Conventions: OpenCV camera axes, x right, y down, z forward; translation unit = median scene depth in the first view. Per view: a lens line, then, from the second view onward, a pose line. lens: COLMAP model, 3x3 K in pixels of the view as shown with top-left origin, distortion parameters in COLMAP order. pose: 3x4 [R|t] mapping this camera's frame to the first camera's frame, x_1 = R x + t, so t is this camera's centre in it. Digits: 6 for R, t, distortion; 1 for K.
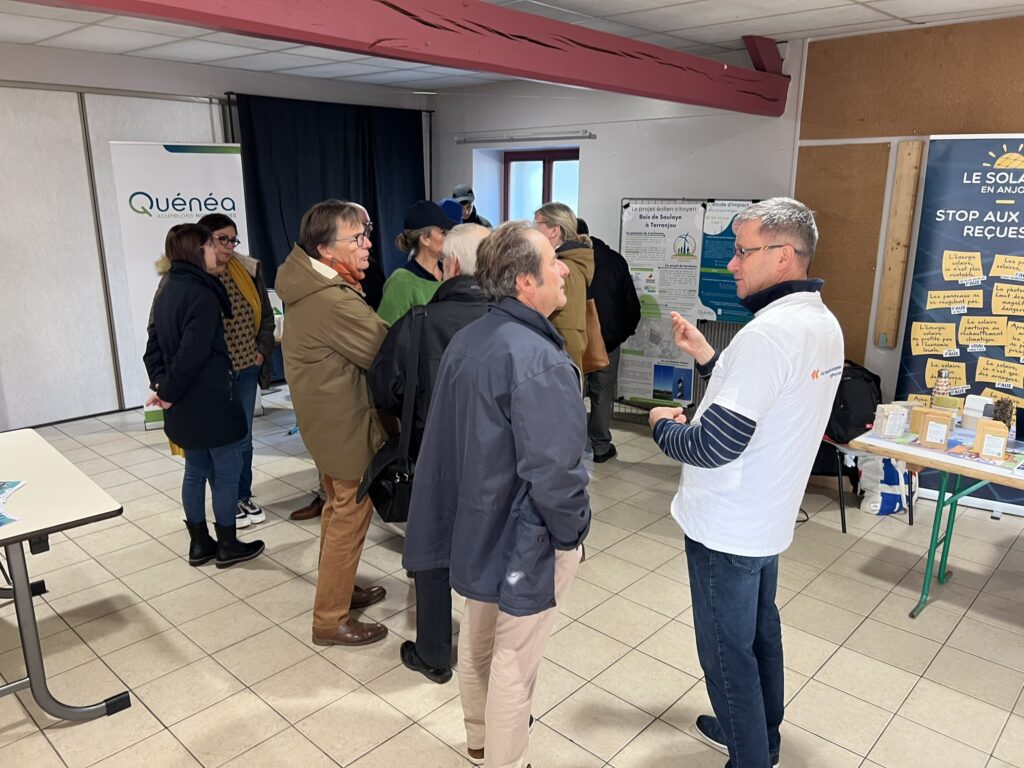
lens RADIAL K [[771.9, 0, 510.0], [0, 771.9, 389.8], [0, 0, 1]] dist [0.050667, -0.050298]
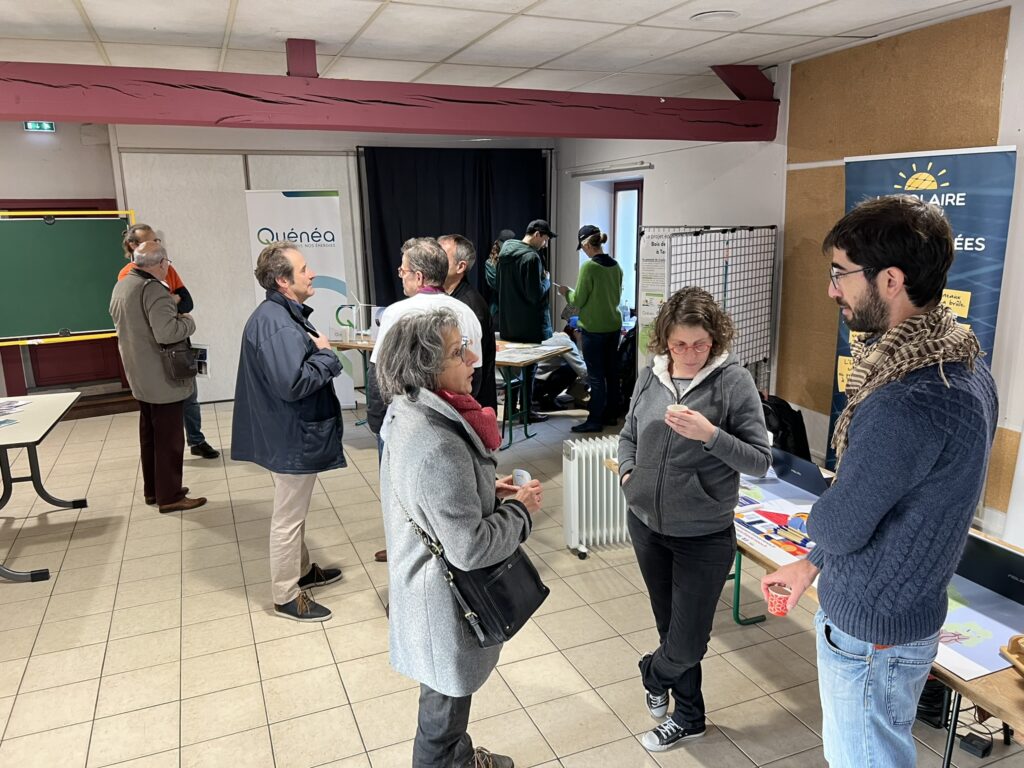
lens RADIAL K [[771.9, 0, 506.4], [0, 771.9, 383.2], [0, 0, 1]] dist [0.050667, -0.050298]
pose [[0.908870, 0.067076, -0.411650, 0.572894], [-0.083398, 0.996278, -0.021795, -0.001420], [0.408656, 0.054139, 0.911081, -0.003427]]
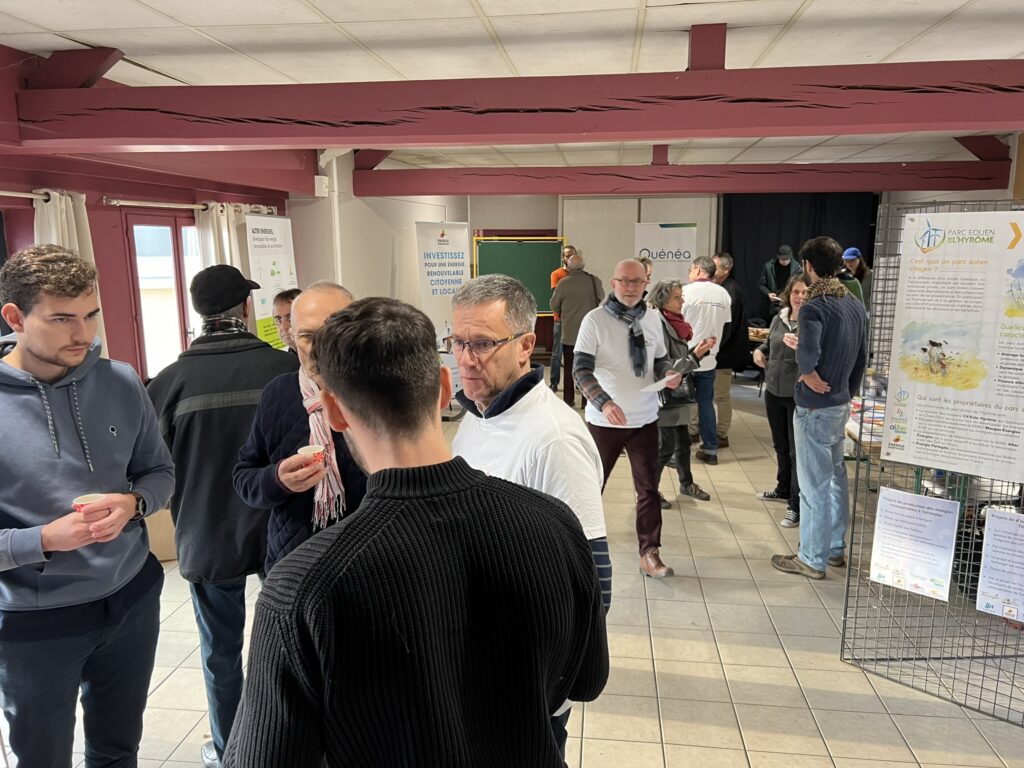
lens RADIAL K [[771.9, 0, 514.2], [0, 771.9, 388.6], [0, 0, 1]] dist [0.050667, -0.050298]
pose [[0.596754, 0.140847, -0.789967, 1.146532], [-0.196278, 0.980190, 0.026491, 0.124564], [0.778049, 0.139245, 0.612577, -0.477812]]
